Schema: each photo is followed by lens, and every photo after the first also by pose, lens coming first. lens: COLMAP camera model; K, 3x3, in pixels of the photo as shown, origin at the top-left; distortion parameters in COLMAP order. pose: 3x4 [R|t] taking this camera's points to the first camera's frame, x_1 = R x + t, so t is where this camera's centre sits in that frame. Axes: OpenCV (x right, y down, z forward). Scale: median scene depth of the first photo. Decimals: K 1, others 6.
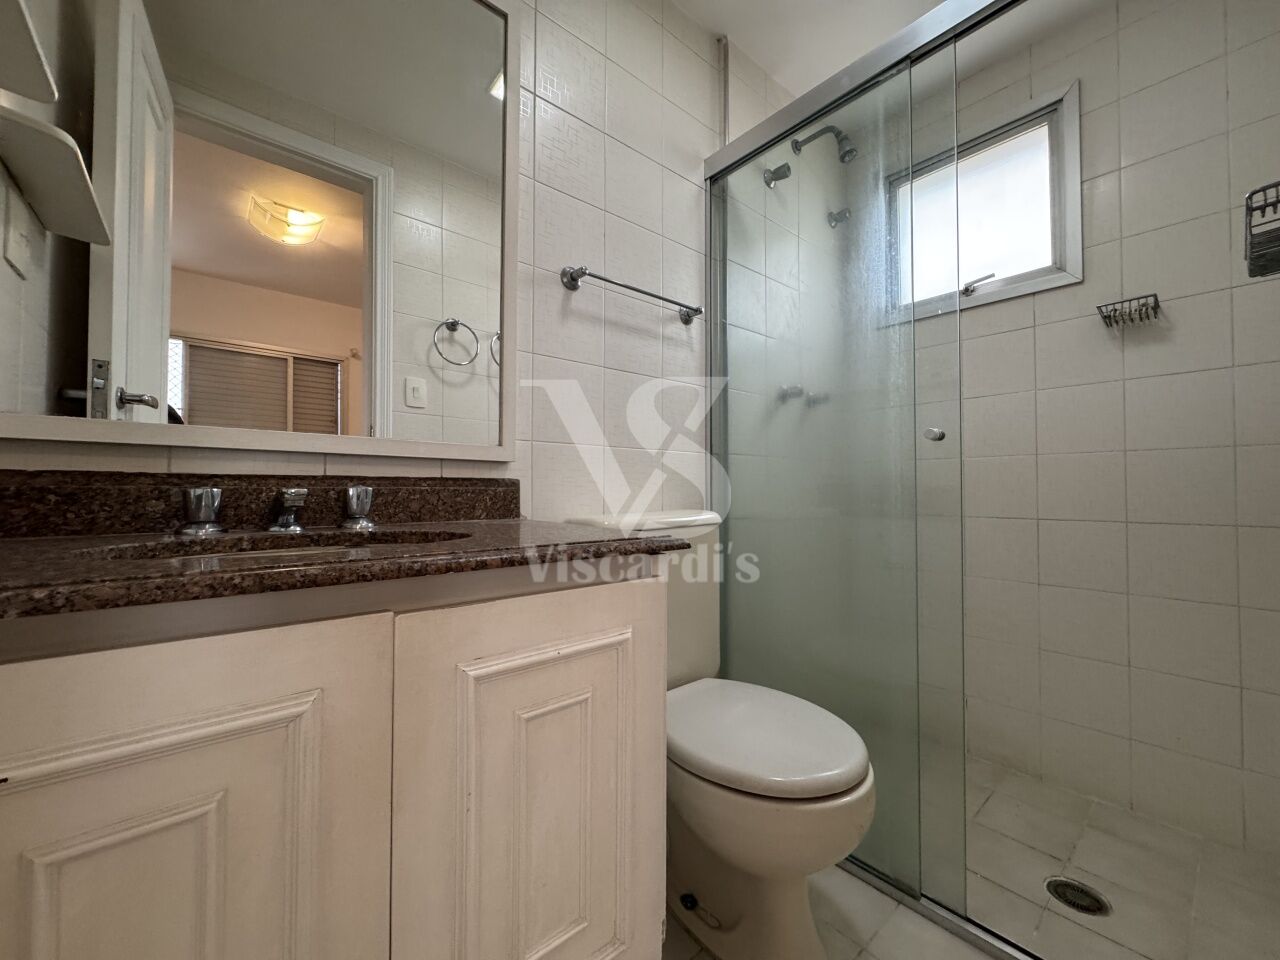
lens RADIAL K [[512.2, 0, 640.0], [0, 512.2, 480.0], [0, 0, 1]] dist [-0.002102, 0.000235]
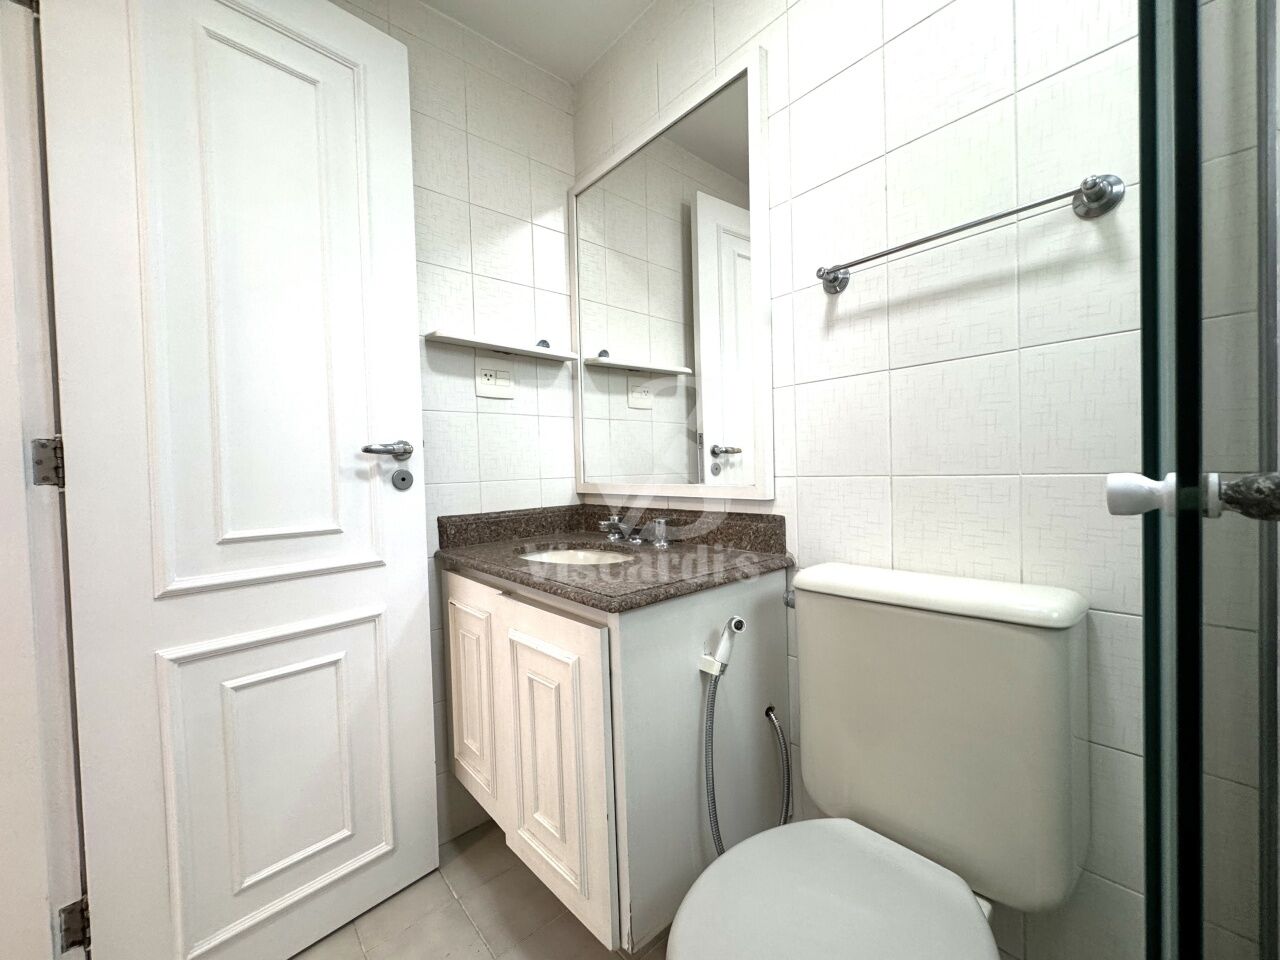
lens RADIAL K [[512.2, 0, 640.0], [0, 512.2, 480.0], [0, 0, 1]] dist [-0.002102, 0.000235]
pose [[0.017410, 0.018429, -0.999679, 0.570170], [0.047708, 0.998676, 0.019241, -0.078093], [0.998710, -0.048028, 0.016508, 0.526894]]
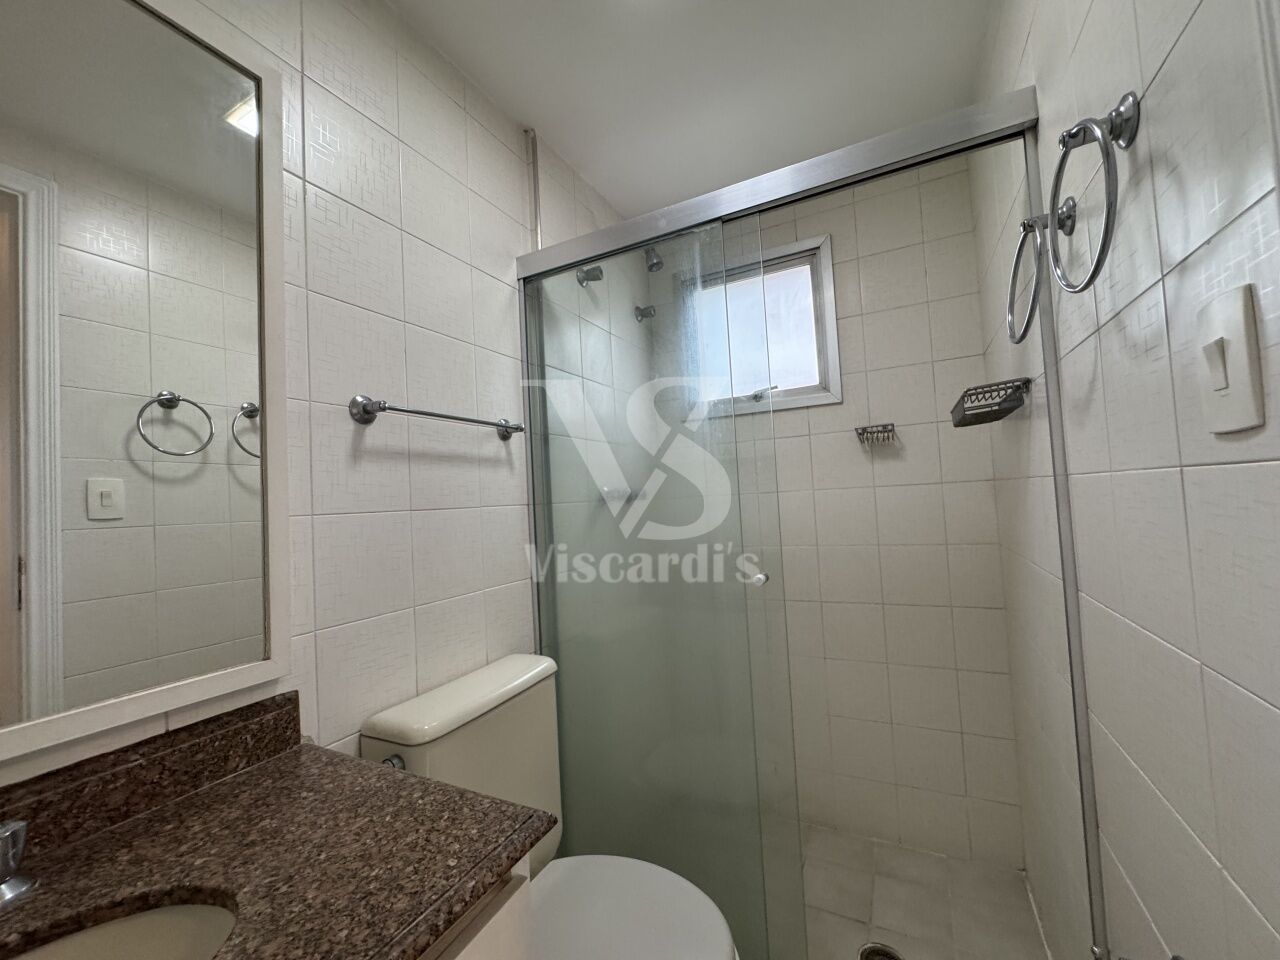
lens RADIAL K [[512.2, 0, 640.0], [0, 512.2, 480.0], [0, 0, 1]] dist [-0.002102, 0.000235]
pose [[0.921153, -0.035262, 0.387600, -0.040984], [0.047289, 0.998649, -0.021532, -0.198869], [-0.386317, 0.038163, 0.921576, 0.082257]]
